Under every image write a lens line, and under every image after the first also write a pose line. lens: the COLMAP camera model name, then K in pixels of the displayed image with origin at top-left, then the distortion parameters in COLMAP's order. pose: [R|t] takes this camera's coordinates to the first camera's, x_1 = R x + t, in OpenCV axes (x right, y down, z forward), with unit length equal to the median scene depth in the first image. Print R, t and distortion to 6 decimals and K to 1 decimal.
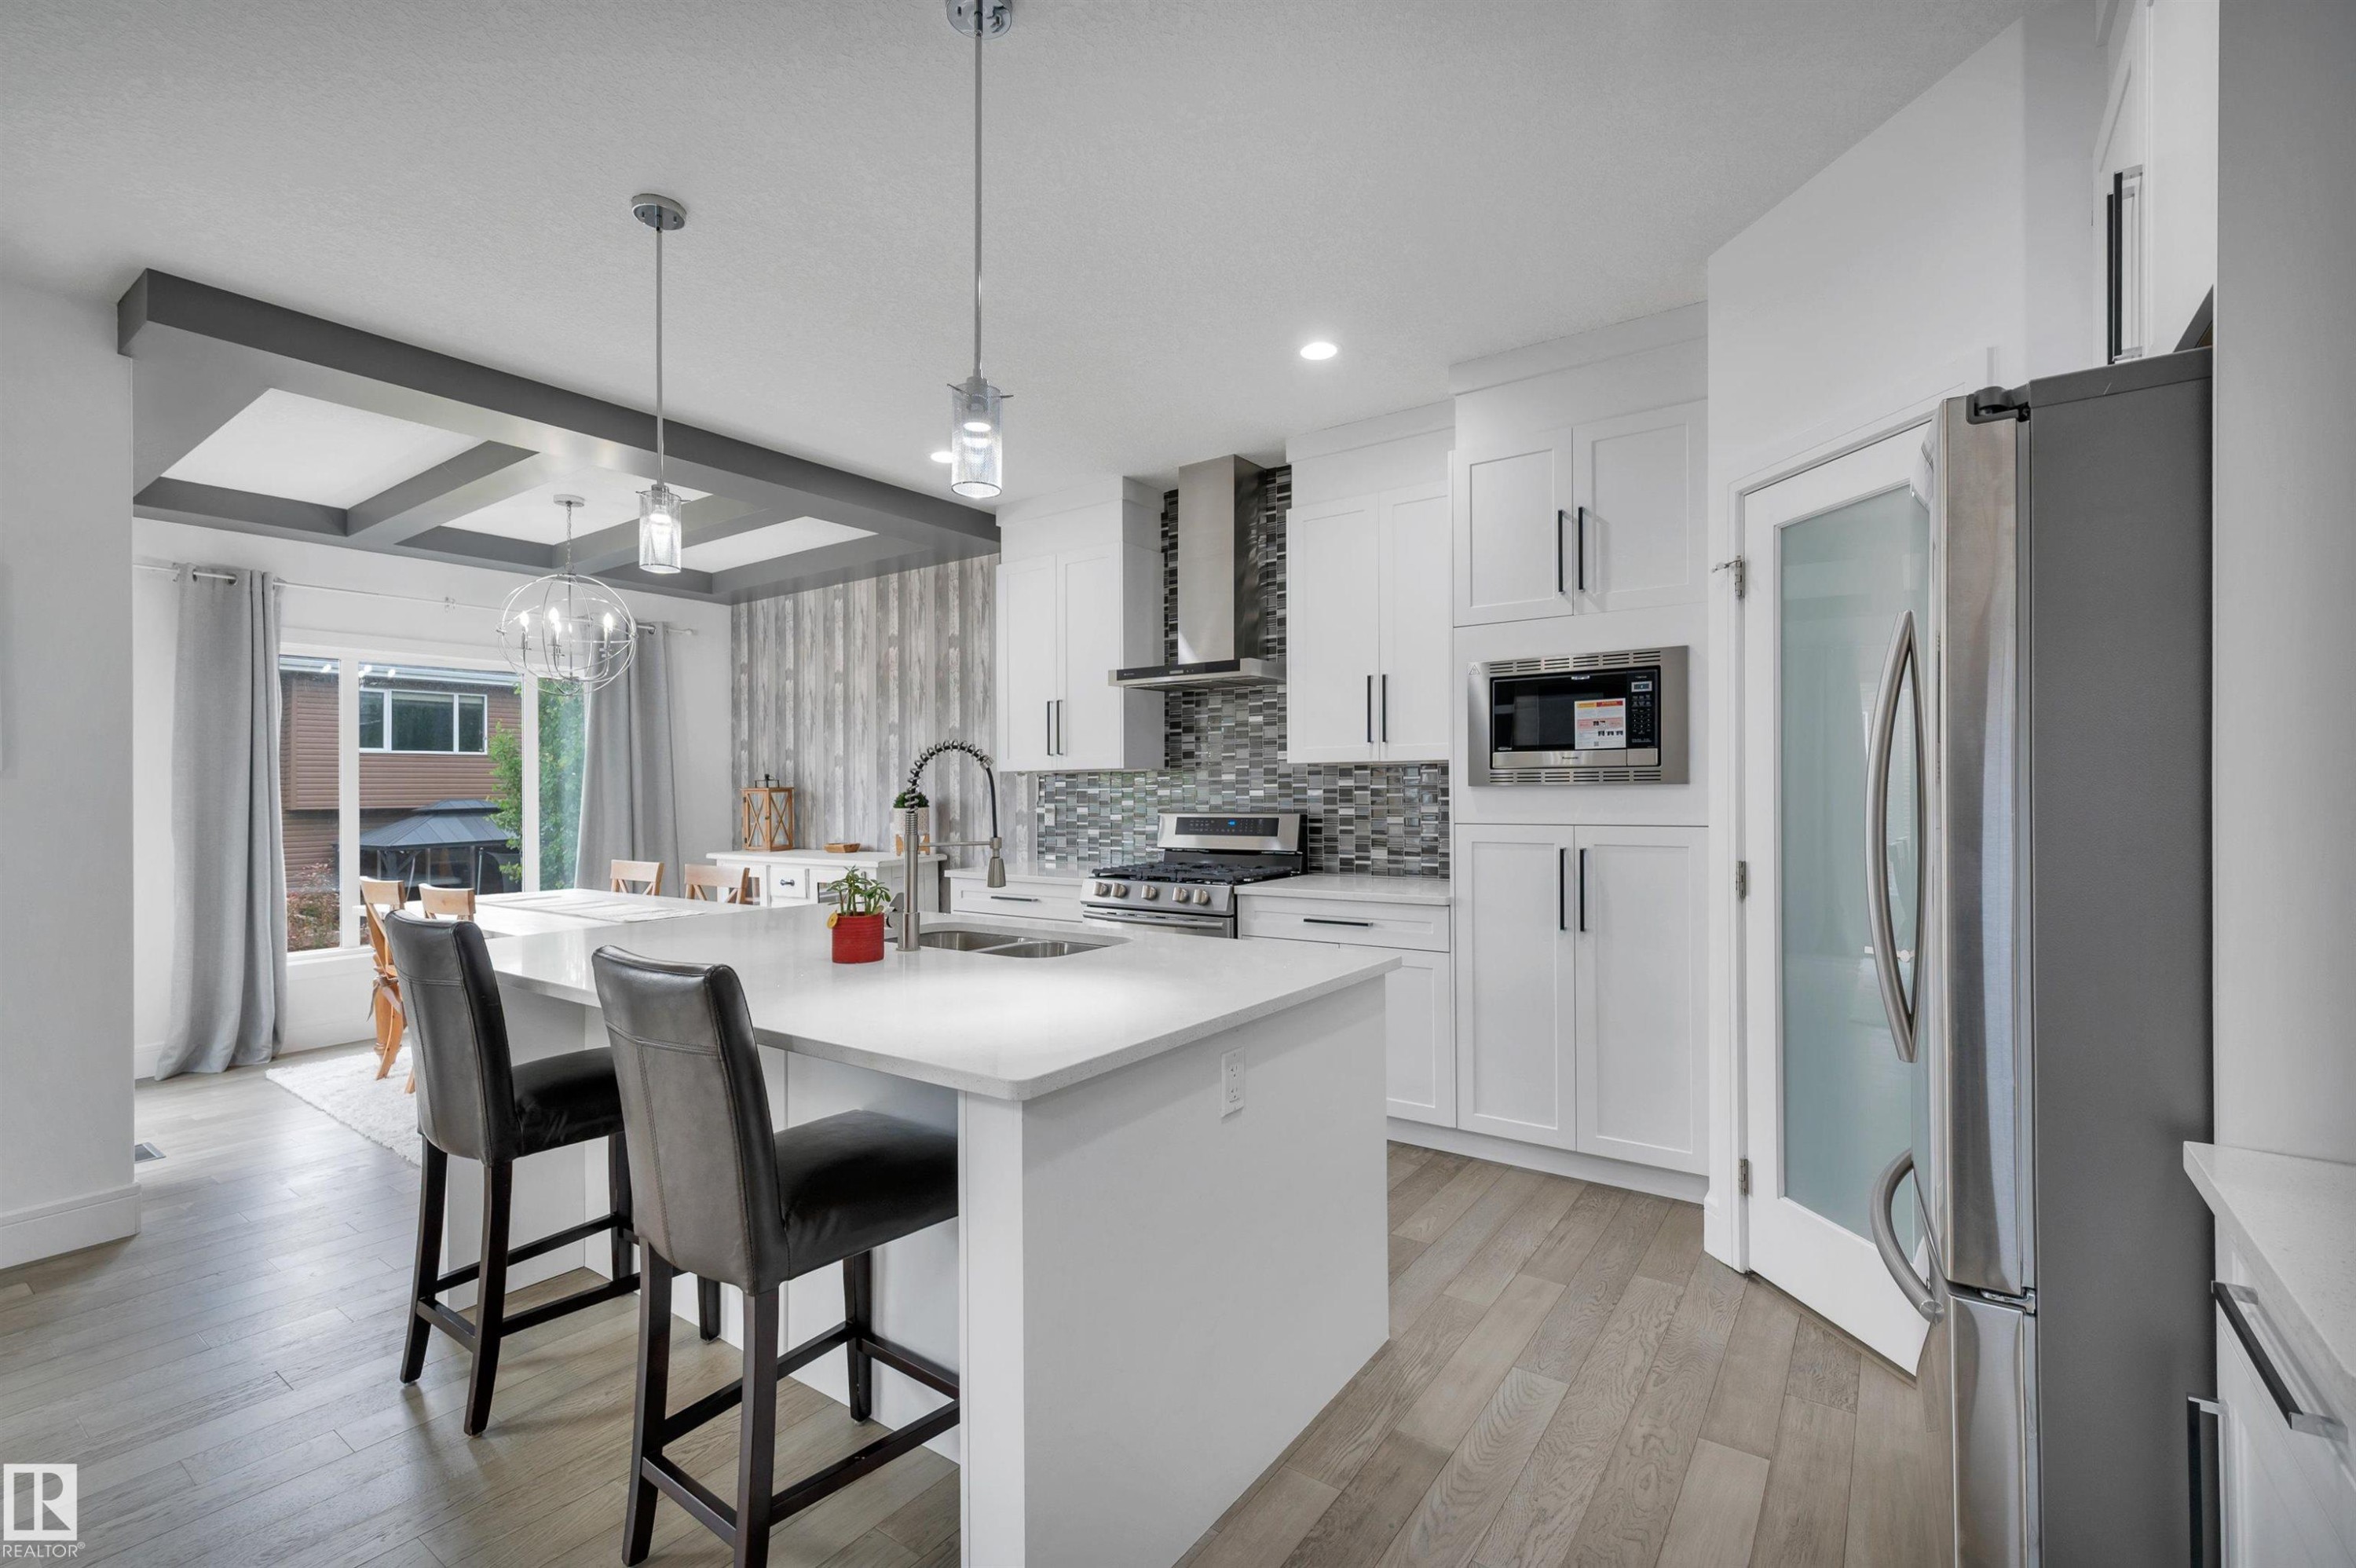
lens RADIAL K [[983.2, 0, 1185.1], [0, 983.2, 805.7], [0, 0, 1]] dist [0.002447, 0.000028]
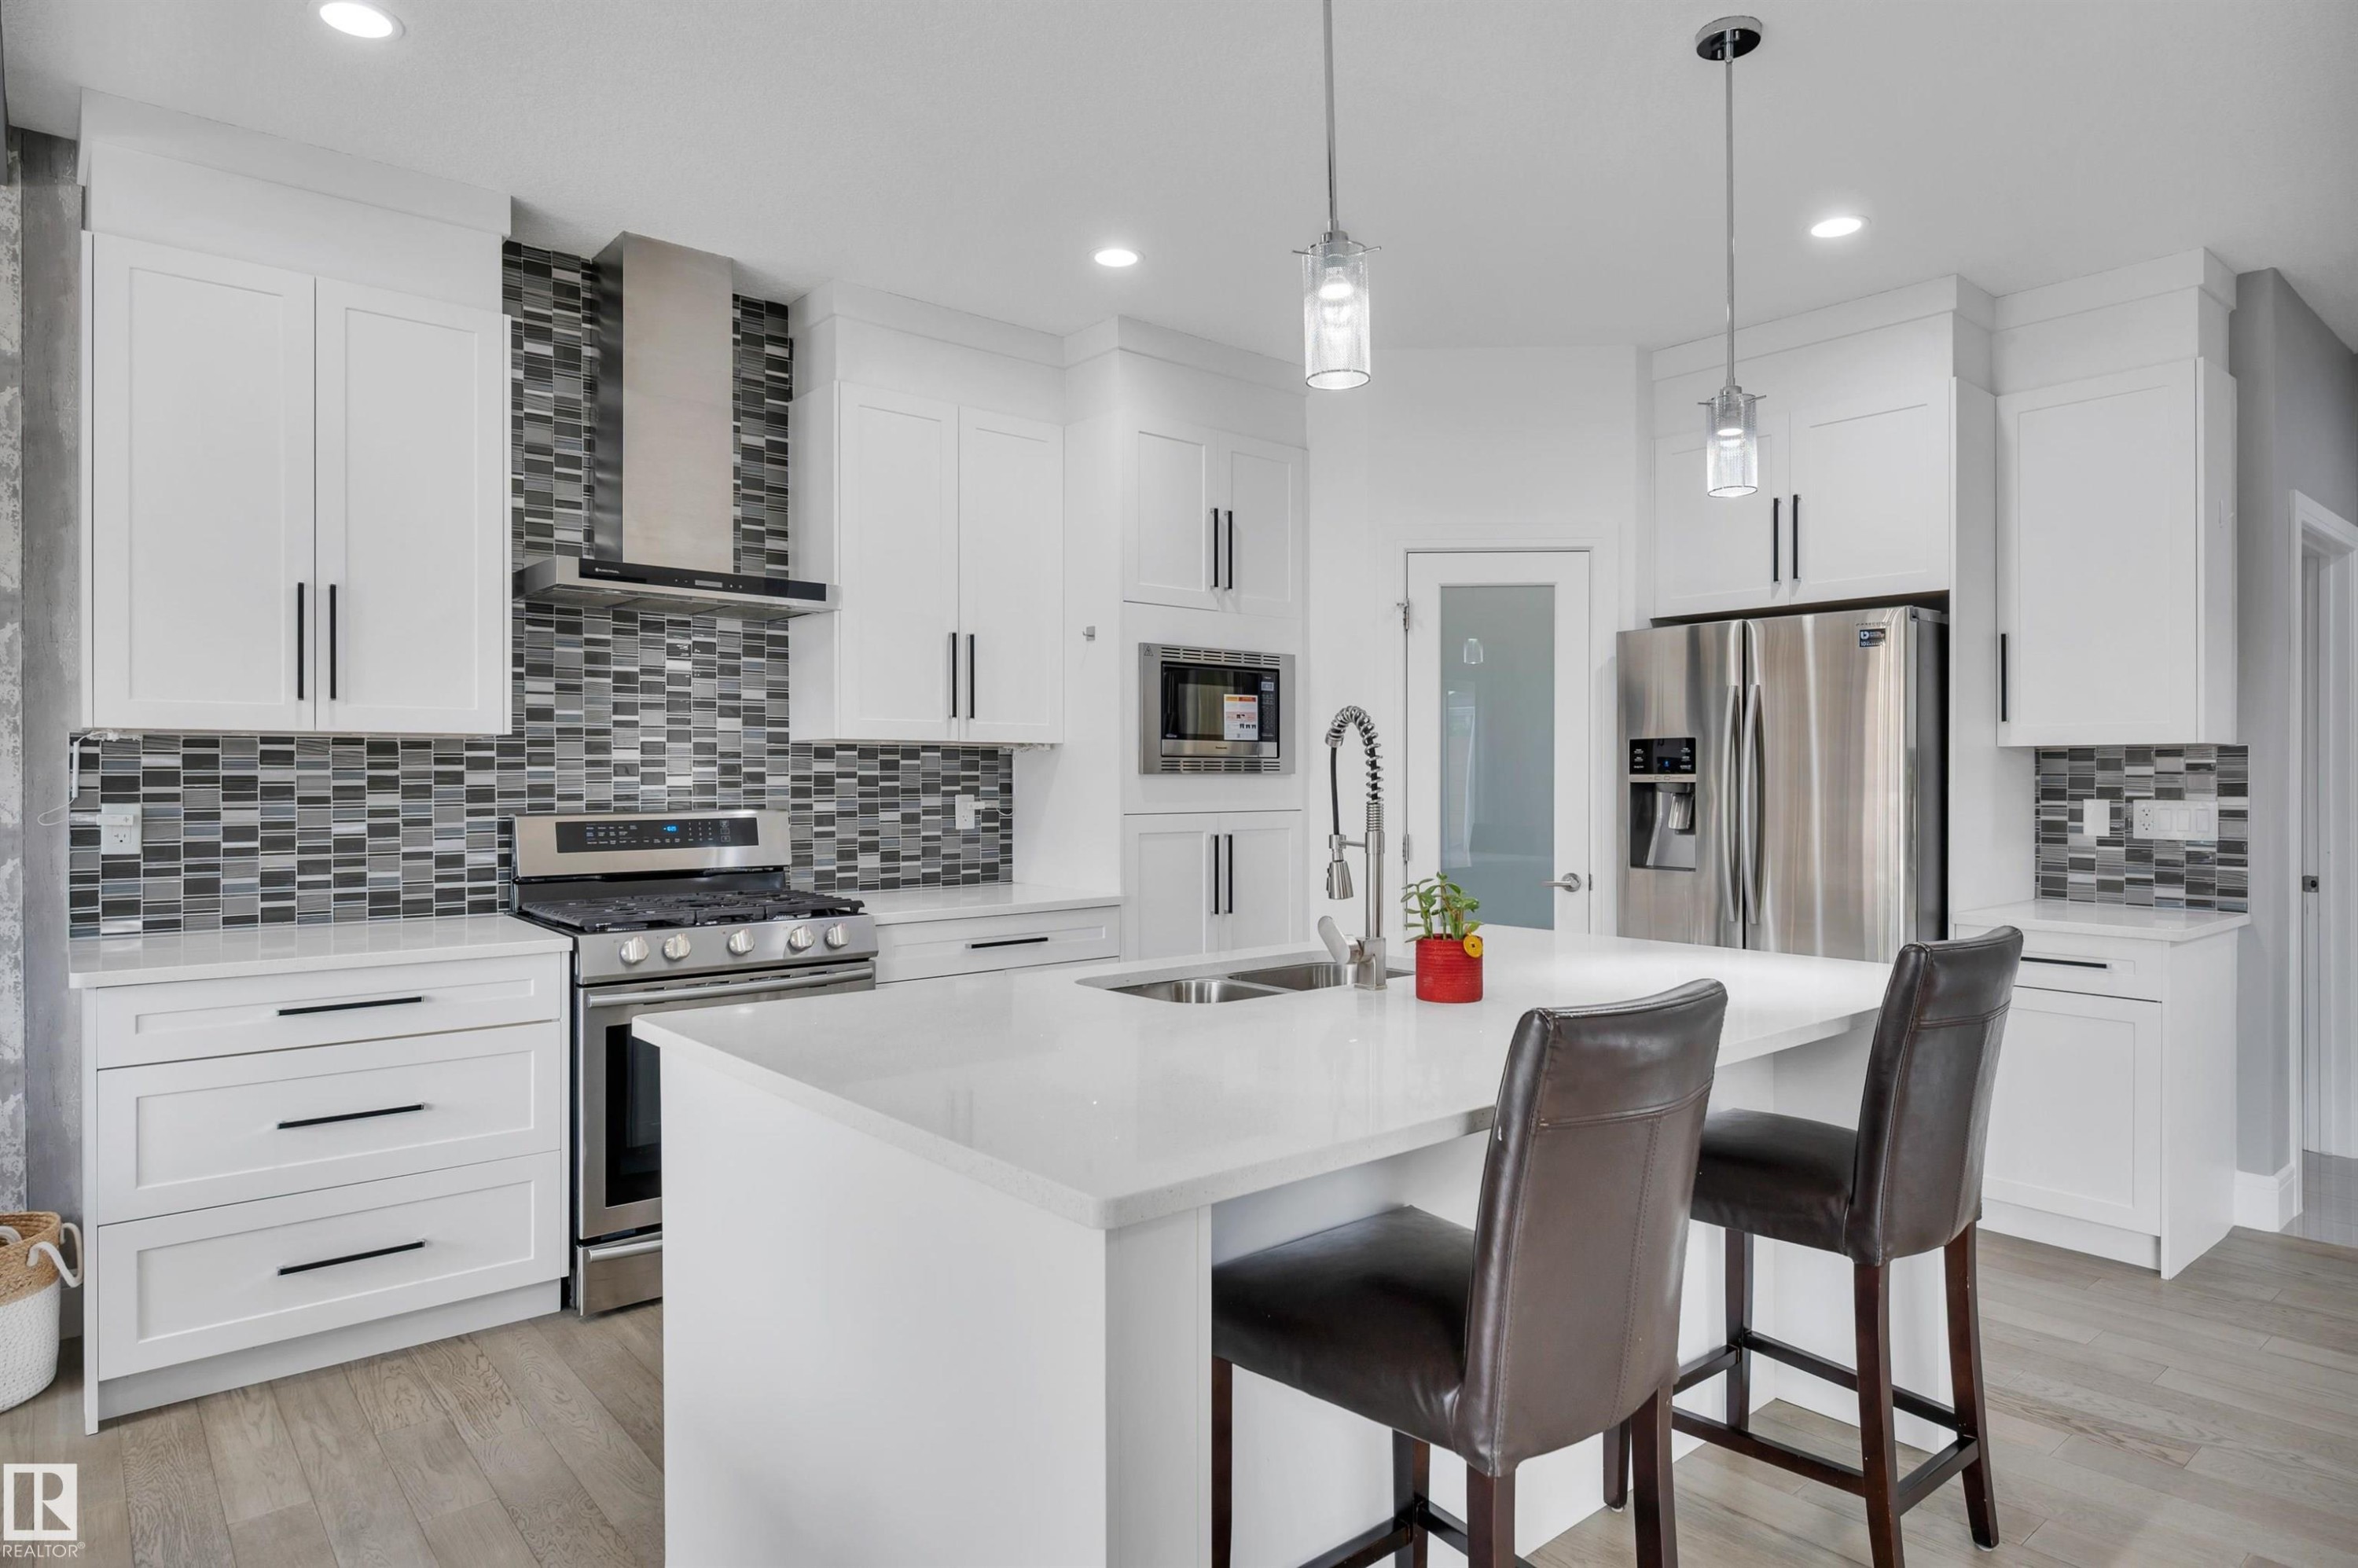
lens RADIAL K [[1340.5, 0, 1179.6], [0, 1340.5, 788.2], [0, 0, 1]] dist [0.003961, 0.001075]
pose [[0.277119, -0.001044, 0.960835, -0.700904], [0.012252, 0.999922, -0.002447, -0.002019], [-0.960757, 0.012450, 0.277110, 0.460179]]
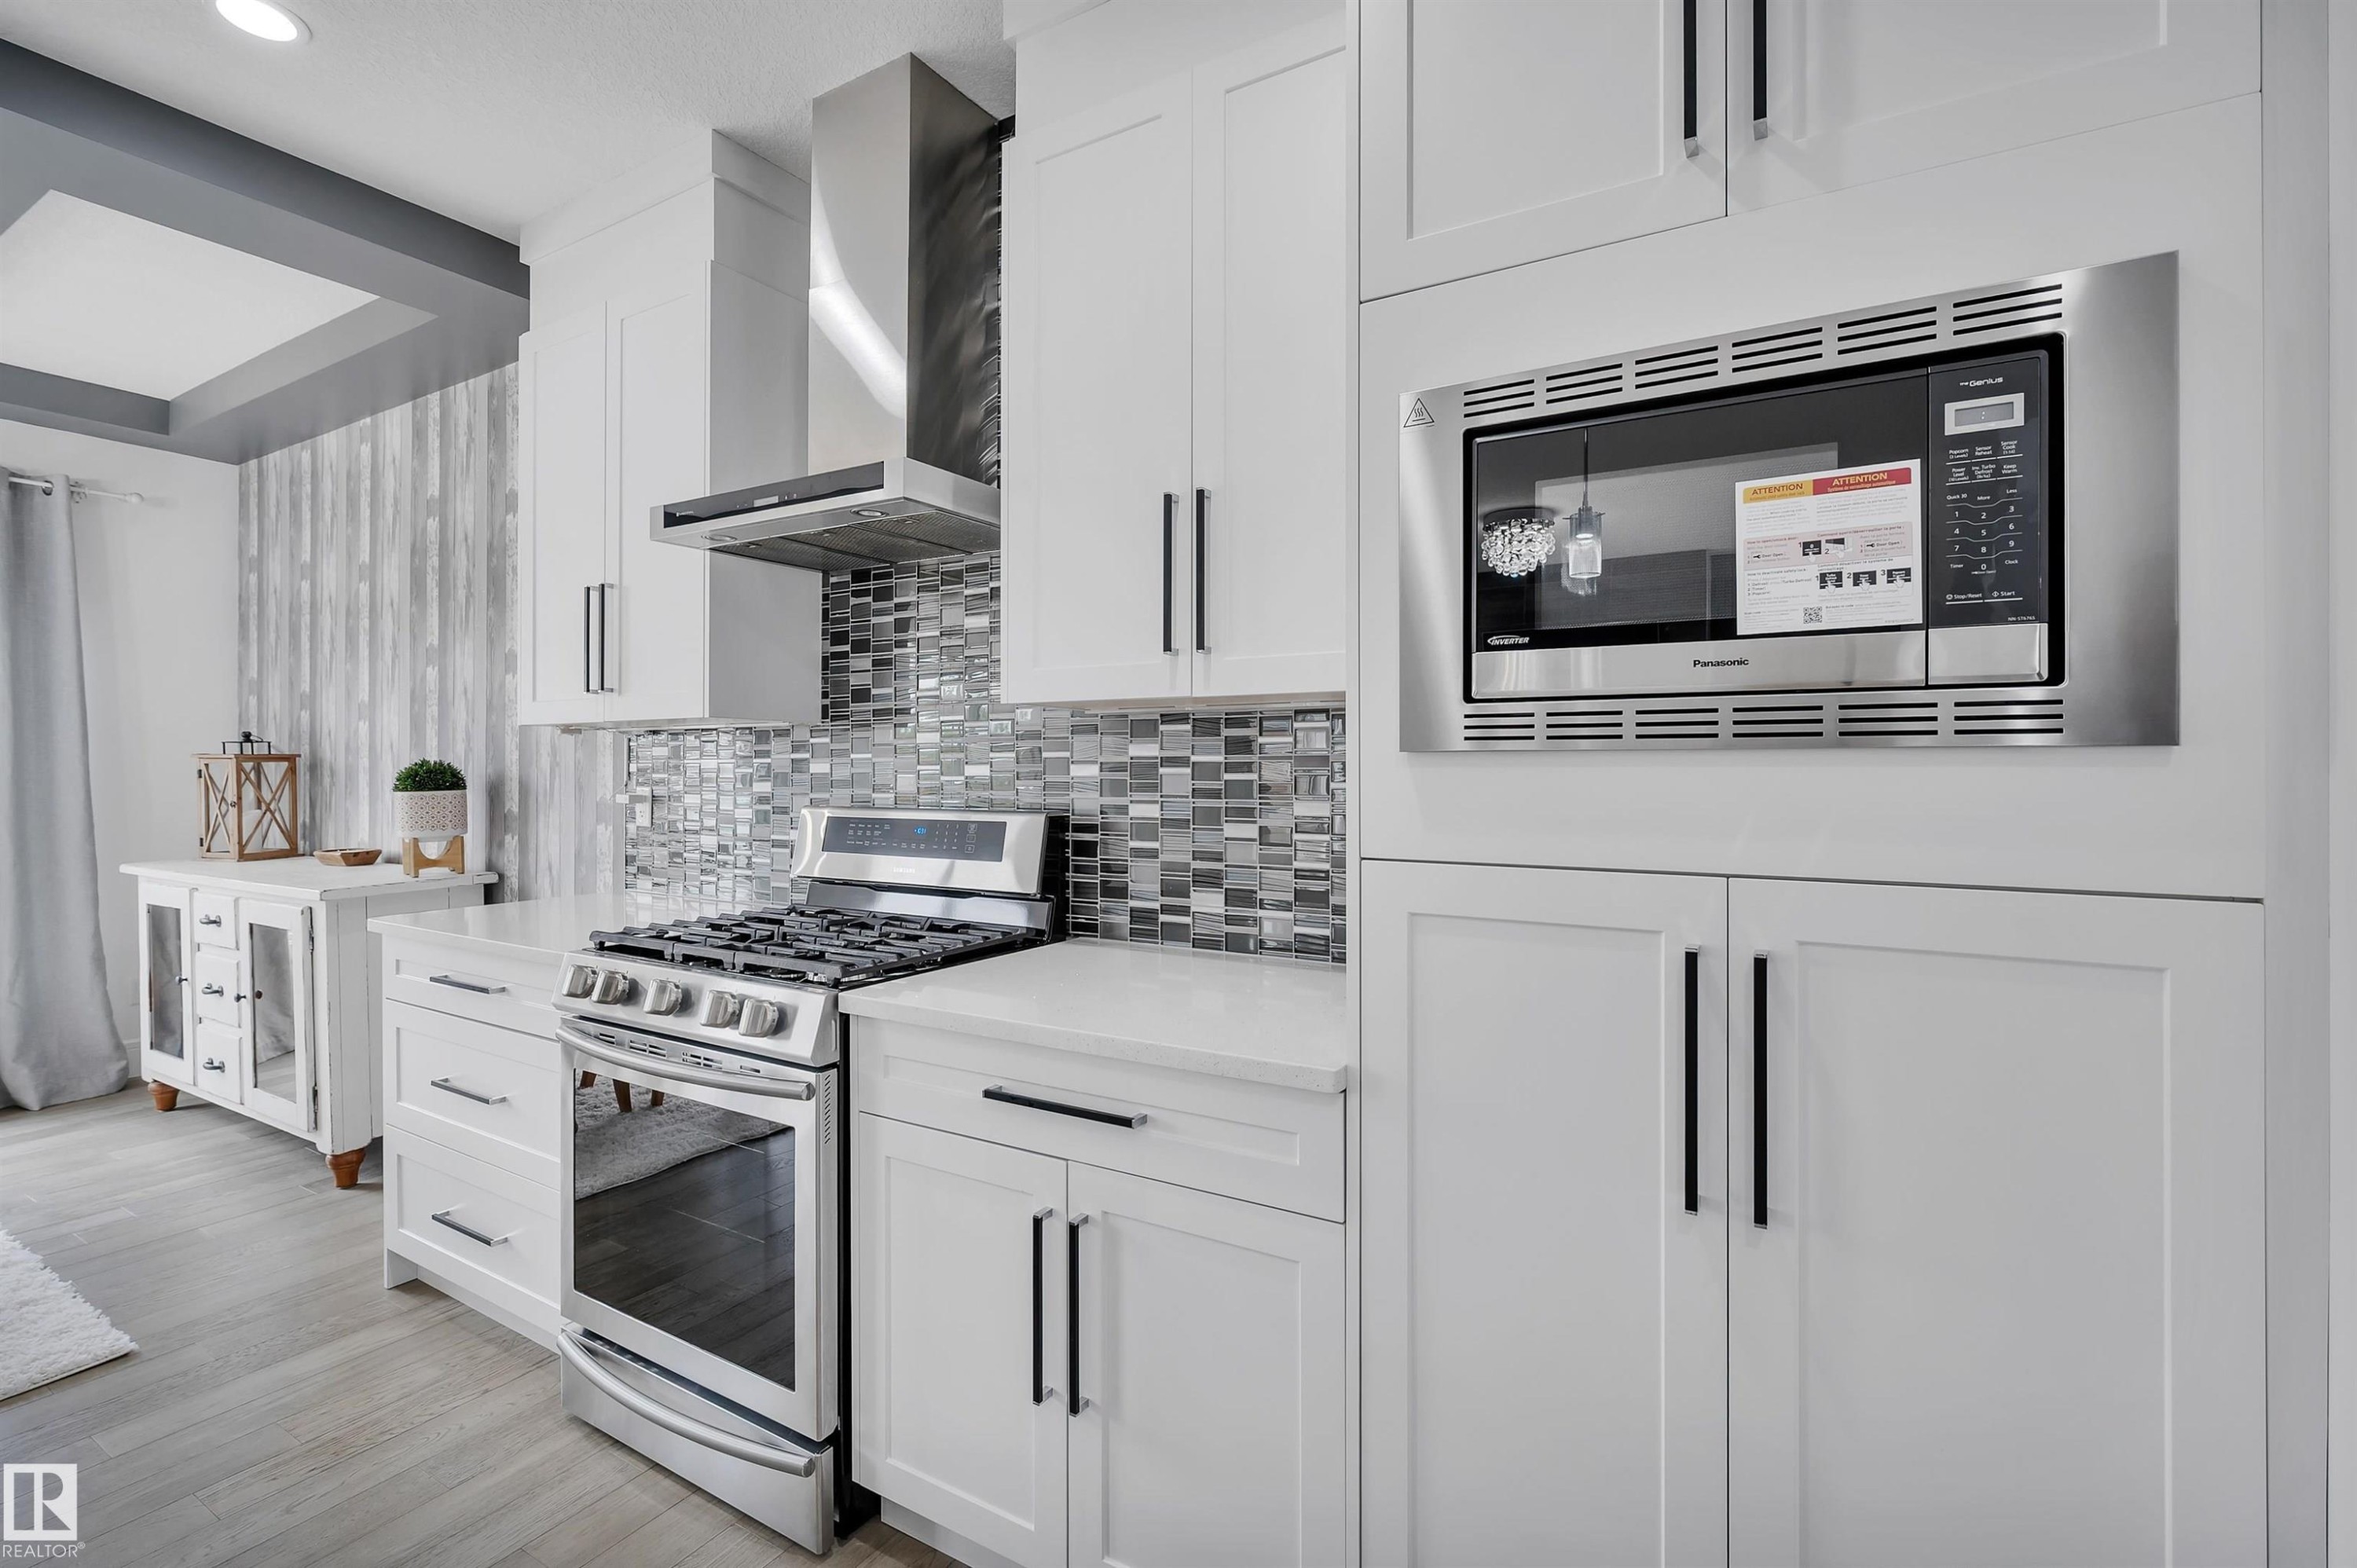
lens RADIAL K [[1032.4, 0, 1175.5], [0, 1032.4, 769.6], [0, 0, 1]] dist [-0.012321, -0.000261]
pose [[0.997046, 0.009846, 0.076173, 0.137516], [-0.008606, 0.999825, -0.016593, -0.005534], [-0.076323, 0.015888, 0.996957, 0.487992]]
